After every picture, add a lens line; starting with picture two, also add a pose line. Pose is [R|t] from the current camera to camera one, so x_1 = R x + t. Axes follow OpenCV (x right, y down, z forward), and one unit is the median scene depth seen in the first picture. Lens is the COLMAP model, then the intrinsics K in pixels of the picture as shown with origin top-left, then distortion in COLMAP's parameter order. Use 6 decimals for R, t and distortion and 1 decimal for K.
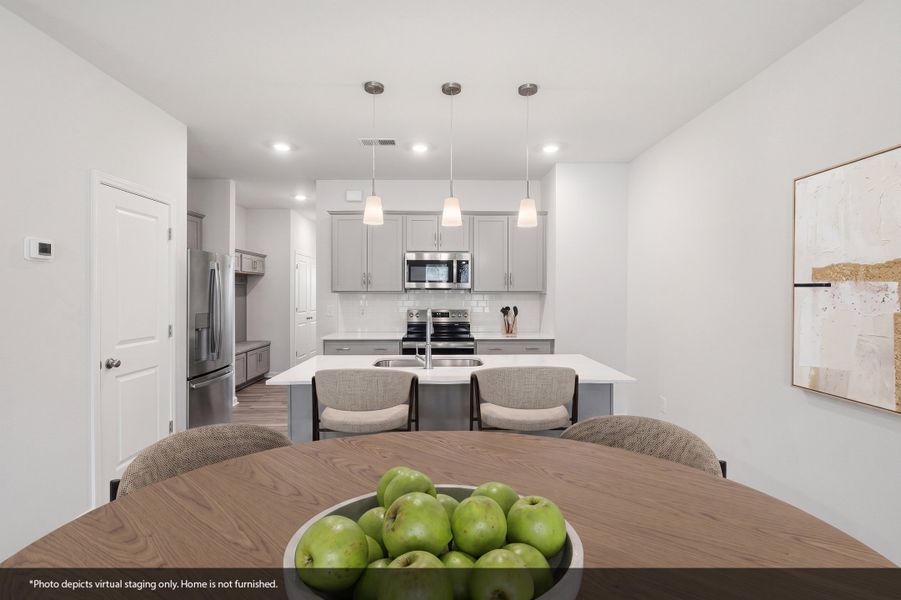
lens RADIAL K [[392.5, 0, 450.2], [0, 392.5, 295.9], [0, 0, 1]] dist [0.000011, -0.000081]
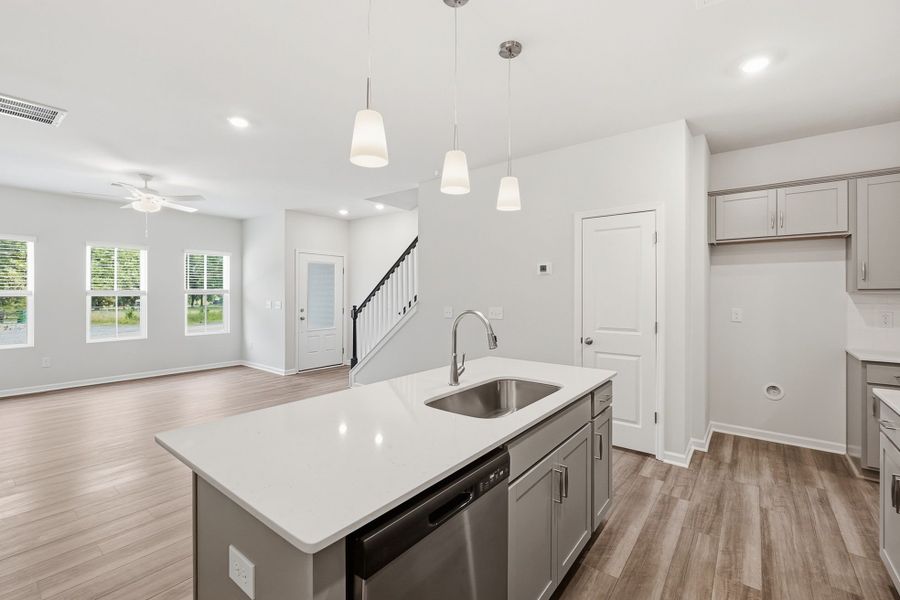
lens RADIAL K [[390.0, 0, 449.0], [0, 390.0, 294.7], [0, 0, 1]] dist [-0.000512, 0.000014]
pose [[-0.631922, -0.003718, -0.775023, 0.317902], [-0.010752, 0.999934, 0.003970, 0.001059], [0.774957, 0.010841, -0.631921, 0.839753]]
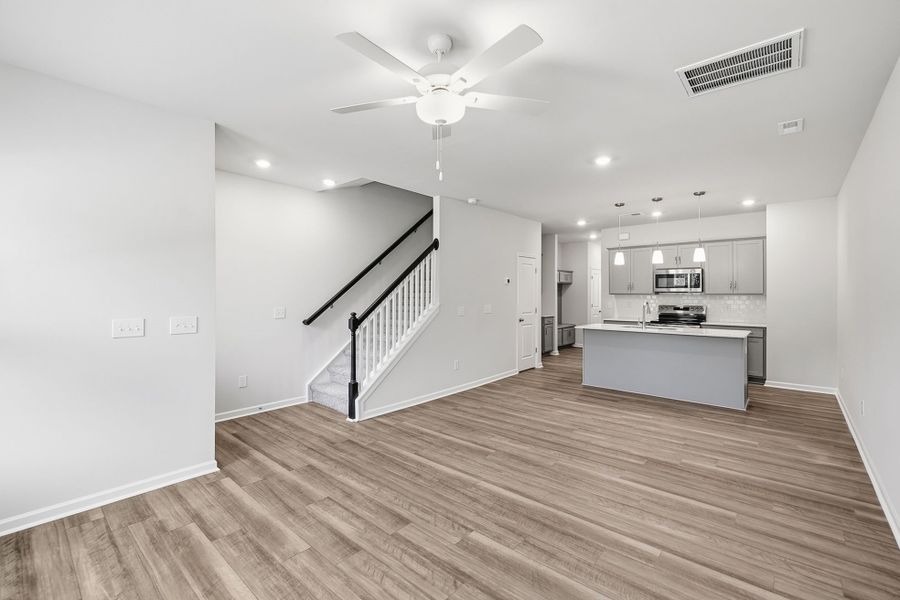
lens RADIAL K [[390.0, 0, 449.0], [0, 390.0, 294.7], [0, 0, 1]] dist [-0.000512, 0.000014]
pose [[0.737909, 0.001857, -0.674898, 0.344103], [-0.004681, 0.999986, -0.002367, 0.001220], [0.674884, 0.004906, 0.737908, -0.764809]]
